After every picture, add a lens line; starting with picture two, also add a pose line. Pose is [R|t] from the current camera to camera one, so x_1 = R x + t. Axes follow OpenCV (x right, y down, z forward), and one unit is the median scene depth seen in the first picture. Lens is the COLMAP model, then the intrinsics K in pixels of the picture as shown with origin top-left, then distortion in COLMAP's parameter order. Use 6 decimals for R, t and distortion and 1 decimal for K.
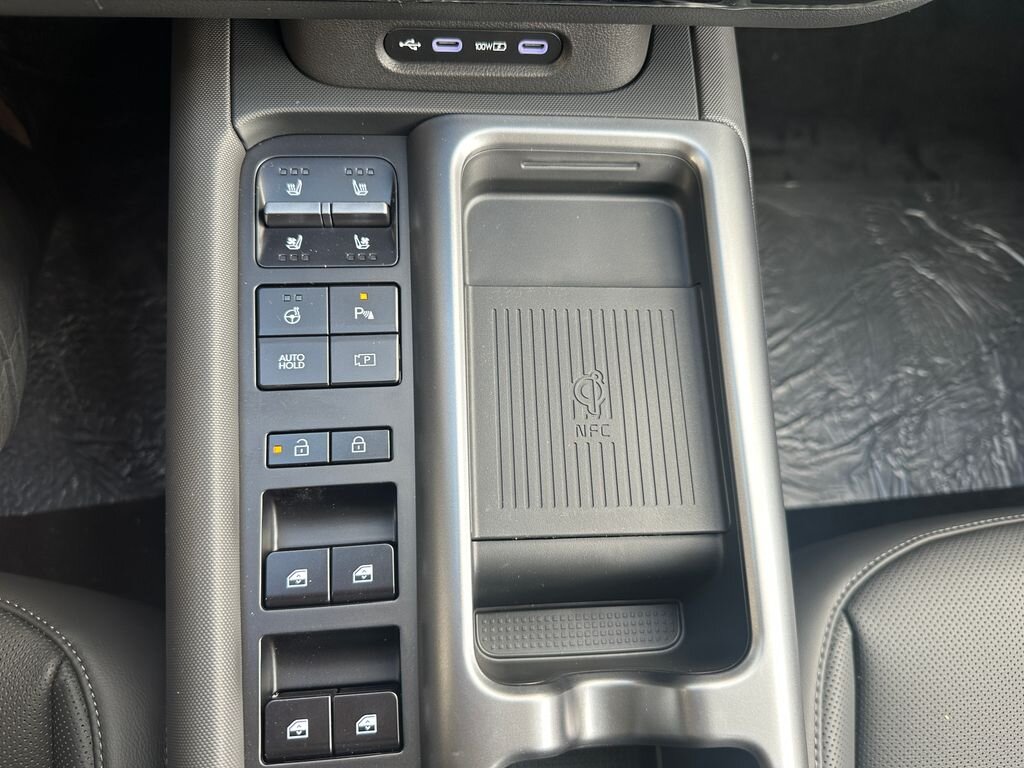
lens RADIAL K [[718.1, 0, 515.0], [0, 718.1, 389.0], [0, 0, 1]] dist [0.026839, -0.038217]
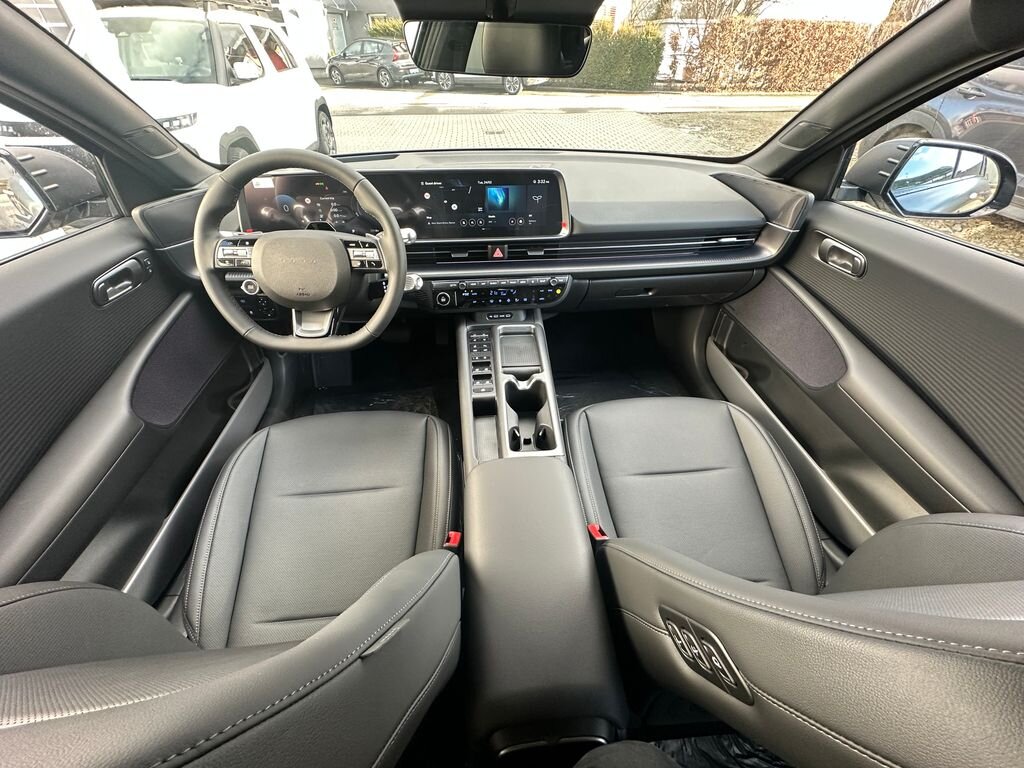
lens RADIAL K [[409.5, 0, 508.6], [0, 409.5, 382.6], [0, 0, 1]] dist [-0.003668, 0.000792]
pose [[0.994285, -0.092869, -0.052658, 0.177912], [0.047016, 0.823740, -0.565015, 2.315136], [0.095848, 0.559310, 0.823399, -1.922608]]
